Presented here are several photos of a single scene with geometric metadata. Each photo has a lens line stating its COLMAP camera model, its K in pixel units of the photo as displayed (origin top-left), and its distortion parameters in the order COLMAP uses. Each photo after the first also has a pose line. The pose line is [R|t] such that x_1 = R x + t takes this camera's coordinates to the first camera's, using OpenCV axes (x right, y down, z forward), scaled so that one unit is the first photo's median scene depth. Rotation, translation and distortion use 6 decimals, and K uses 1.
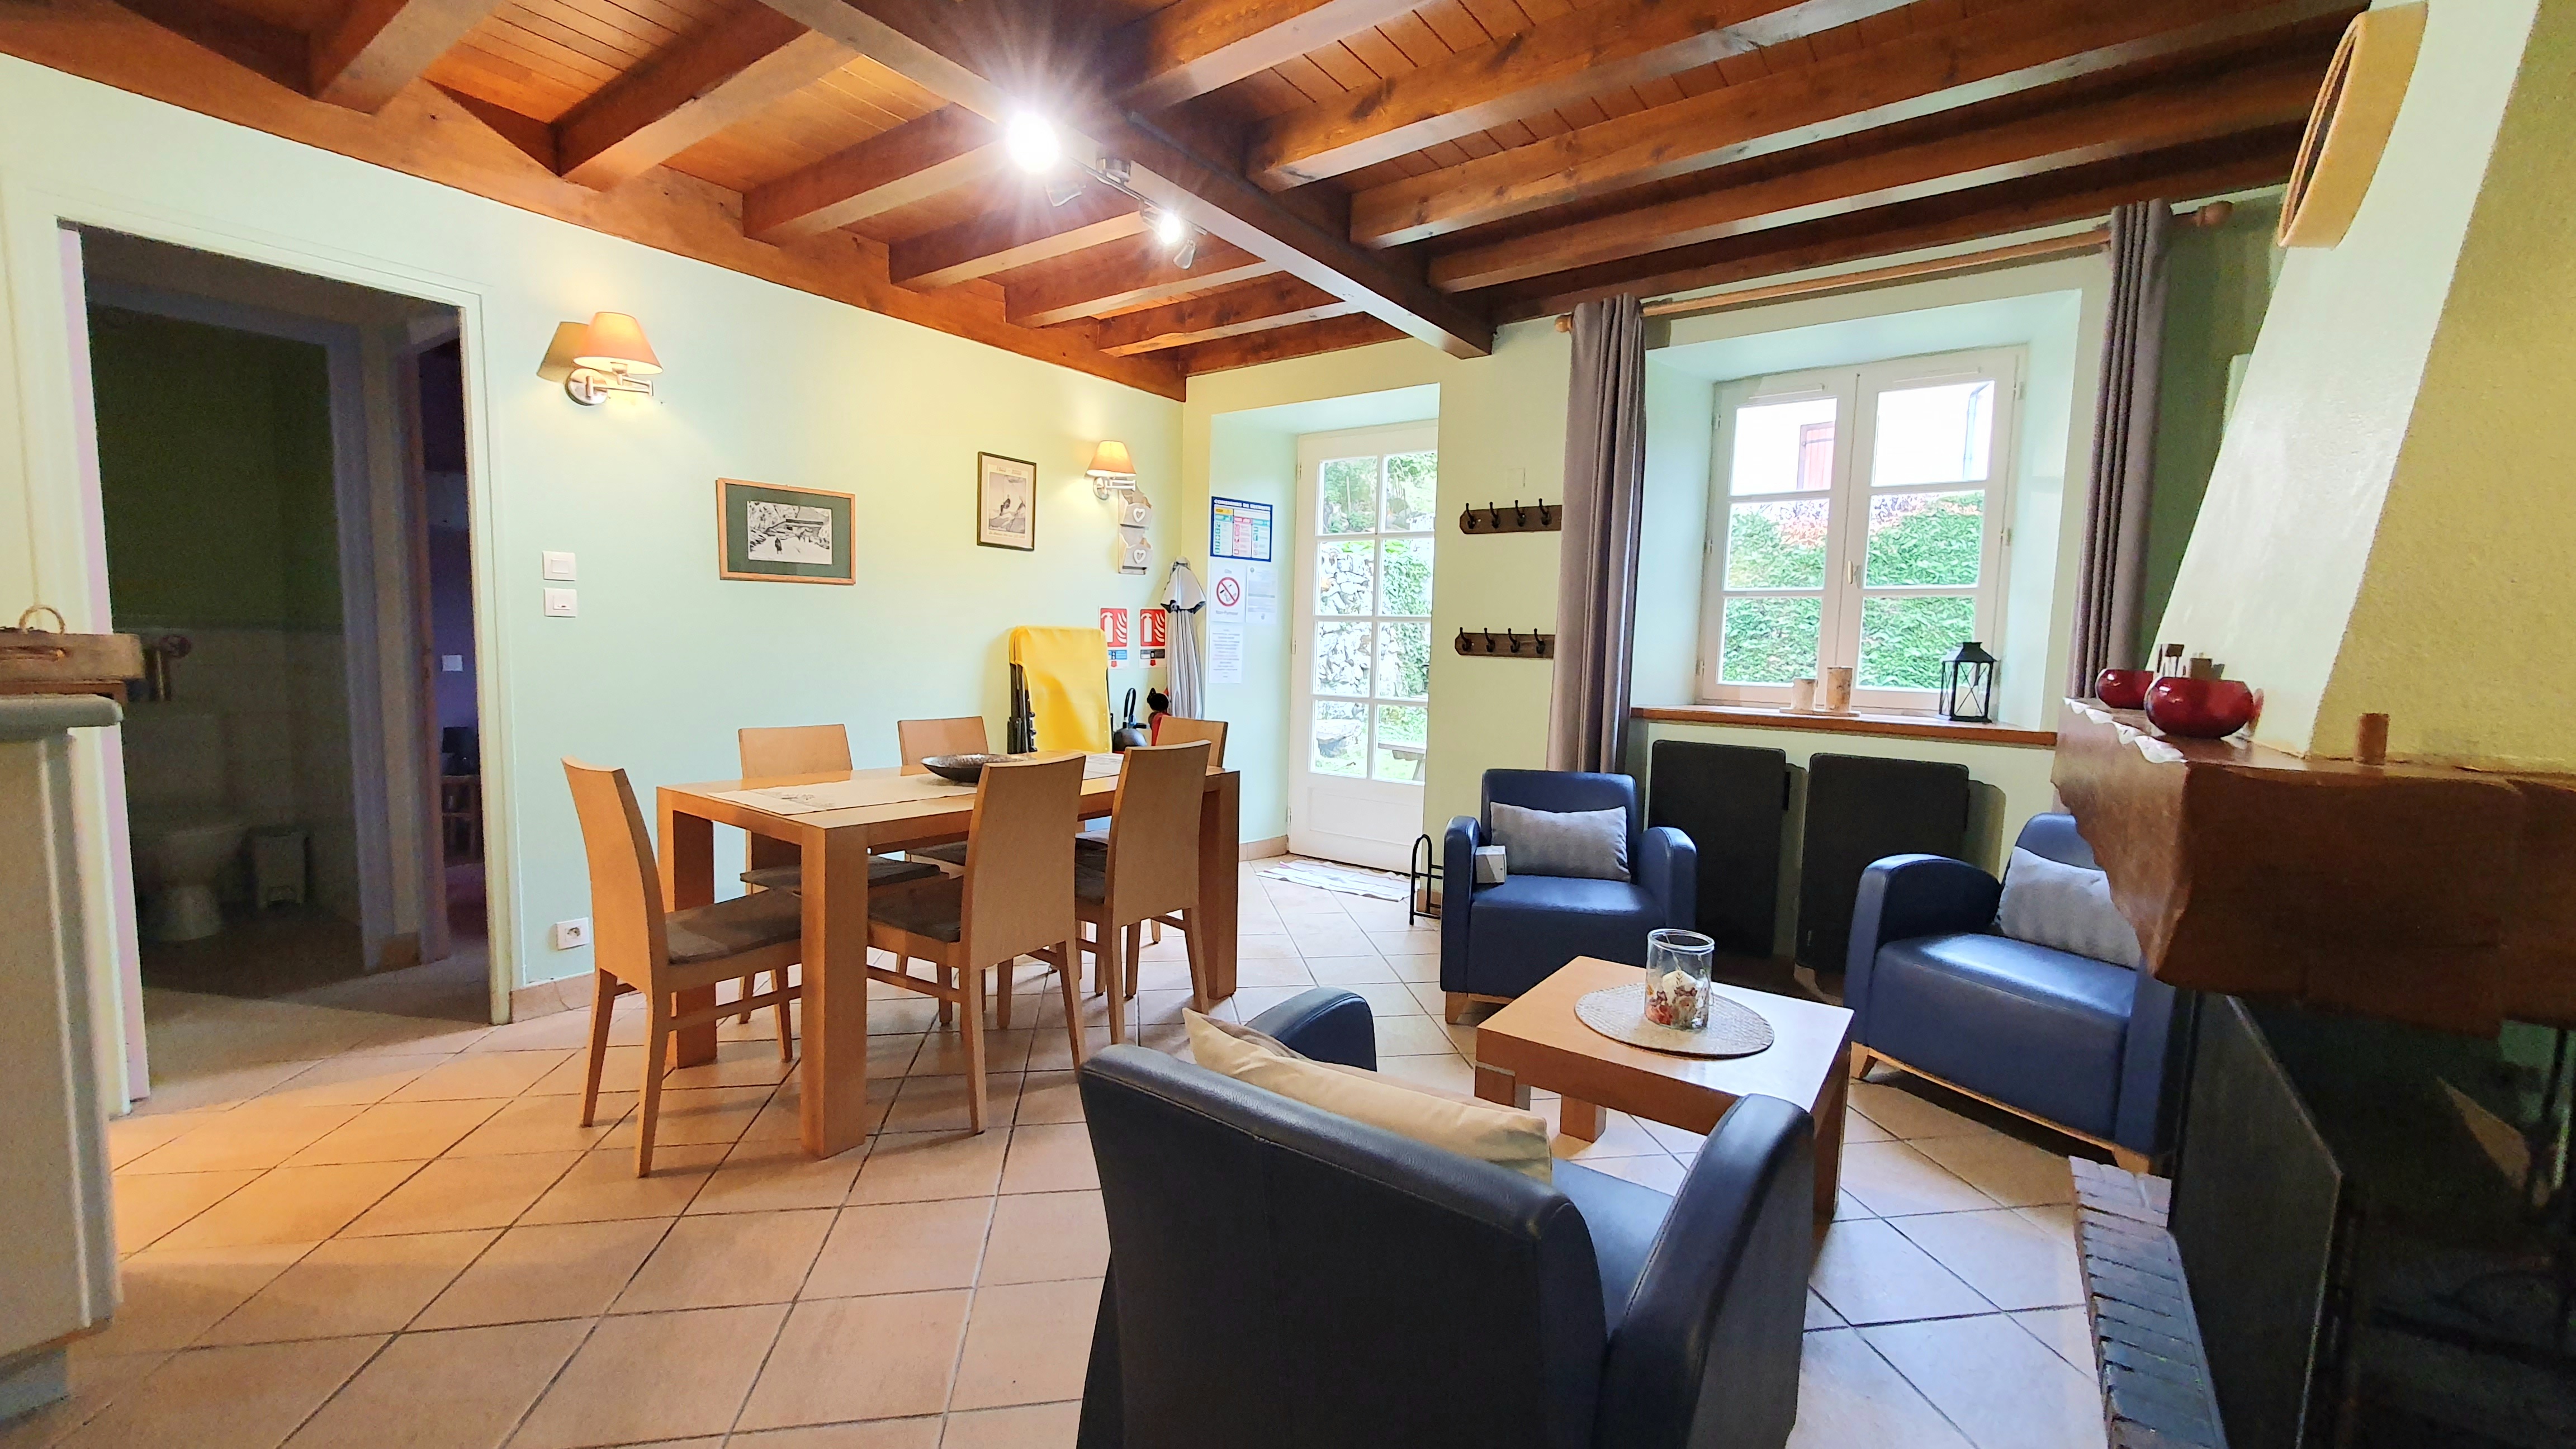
lens RADIAL K [[1015.8, 0, 1293.8], [0, 1015.8, 725.1], [0, 0, 1]] dist [0.008840, -0.000097]
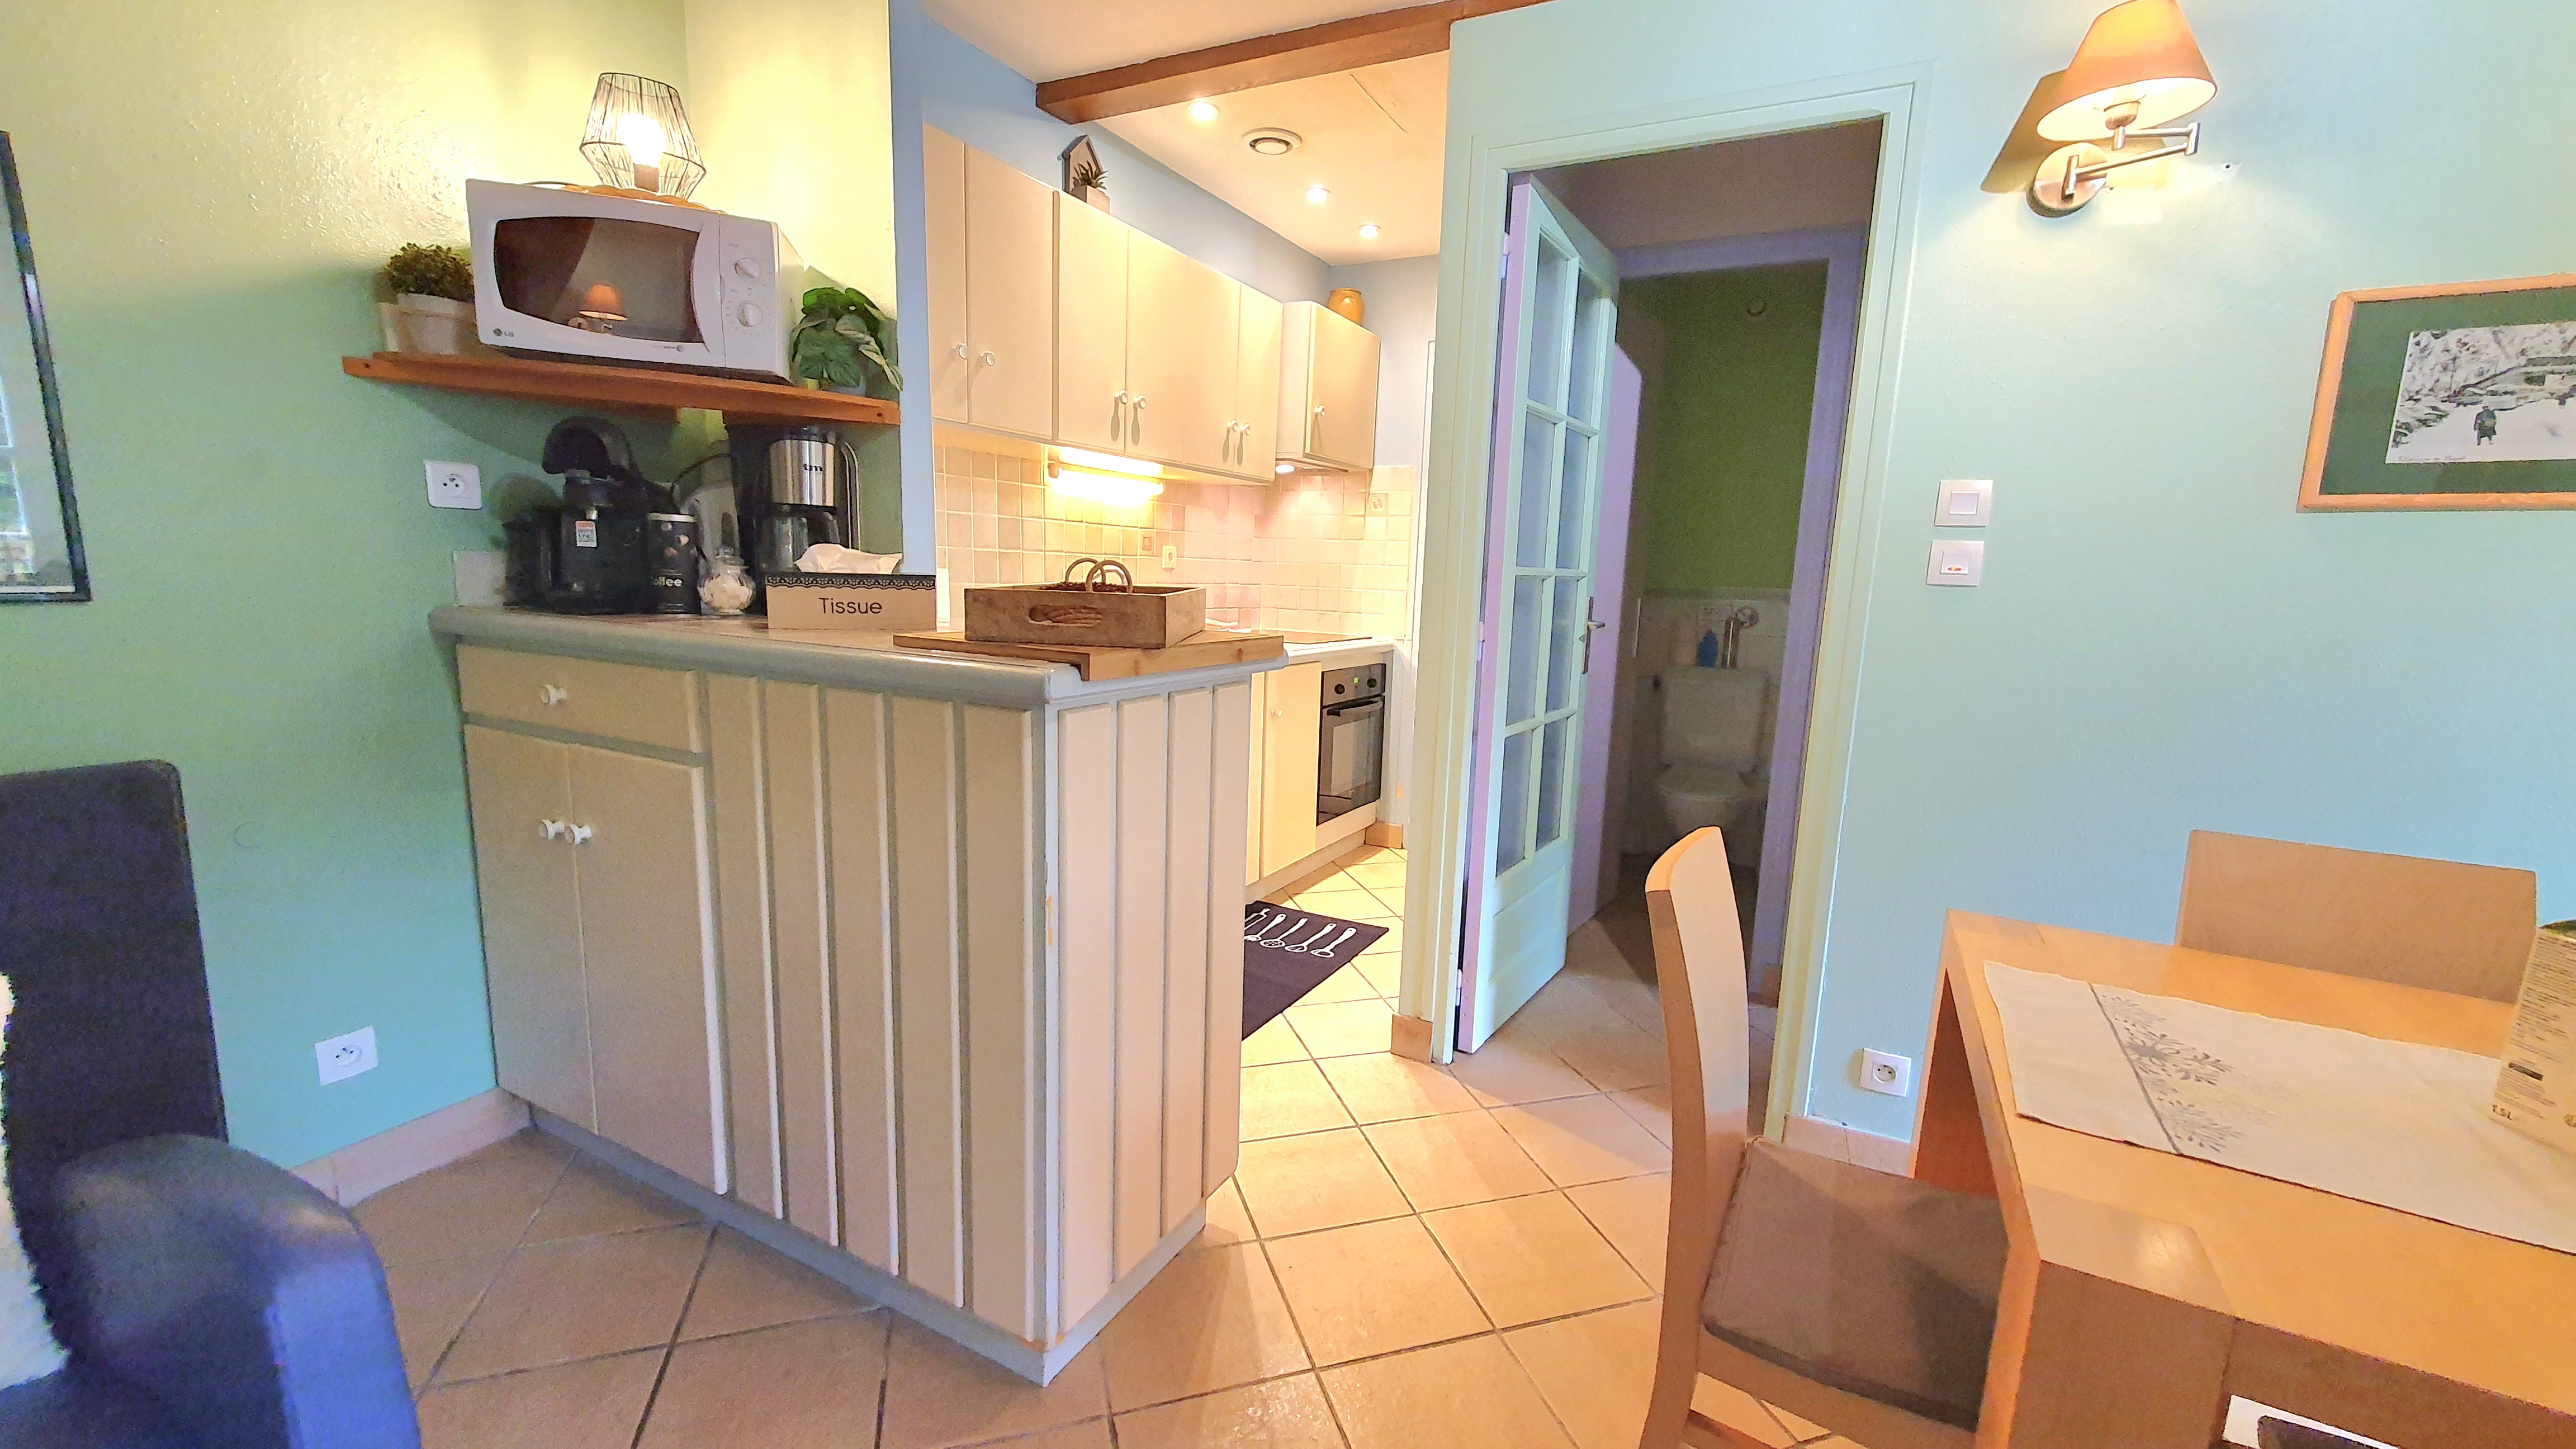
lens RADIAL K [[1015.8, 0, 1300.6], [0, 1015.8, 721.9], [0, 0, 1]] dist [0.008840, -0.000097]
pose [[0.142367, 0.132022, -0.980970, -0.150165], [-0.118124, 0.986248, 0.115589, -0.048309], [0.982740, 0.099420, 0.156004, 0.509084]]
